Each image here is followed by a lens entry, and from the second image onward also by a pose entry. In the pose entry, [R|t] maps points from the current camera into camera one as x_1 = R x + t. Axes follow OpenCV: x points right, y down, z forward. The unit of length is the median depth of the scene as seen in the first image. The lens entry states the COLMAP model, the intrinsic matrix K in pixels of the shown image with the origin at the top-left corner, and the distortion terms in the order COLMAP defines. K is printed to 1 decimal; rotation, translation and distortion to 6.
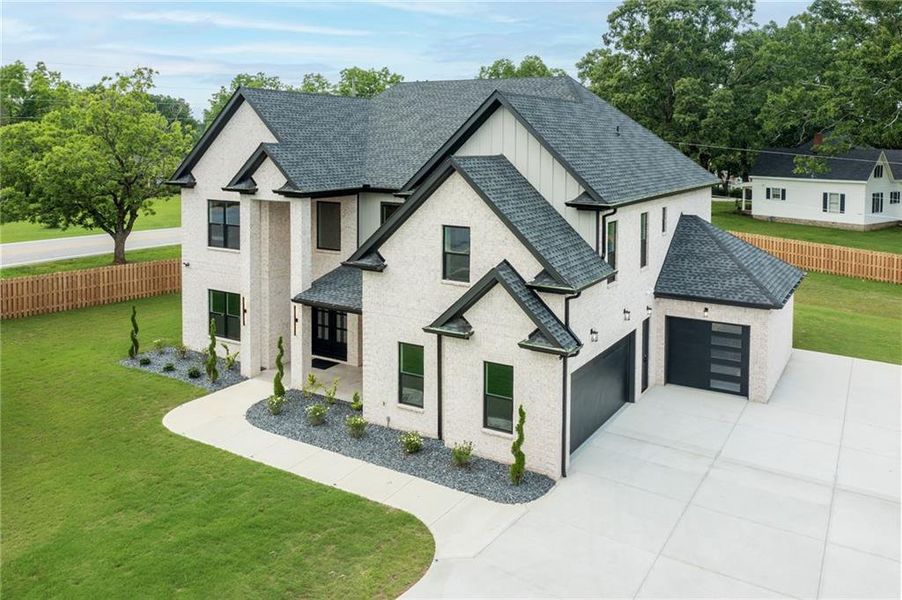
lens RADIAL K [[737.2, 0, 466.9], [0, 737.2, 306.7], [0, 0, 1]] dist [-0.016866, -0.011709]
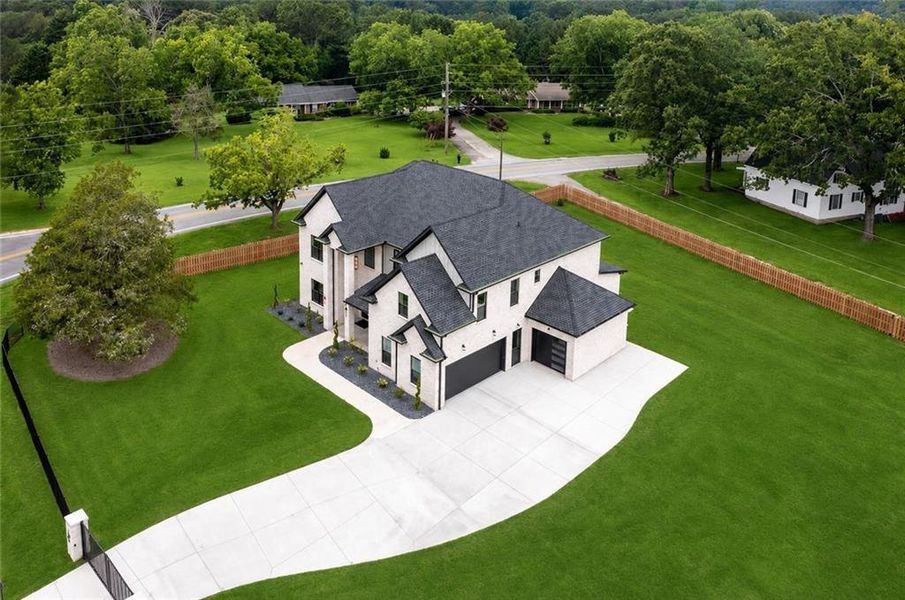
lens RADIAL K [[739.7, 0, 450.4], [0, 739.7, 303.7], [0, 0, 1]] dist [-0.016866, -0.011709]
pose [[0.967657, 0.116773, -0.223615, 0.533967], [-0.064829, 0.971754, 0.226919, -0.510209], [0.243797, -0.205083, 0.947895, -0.918951]]
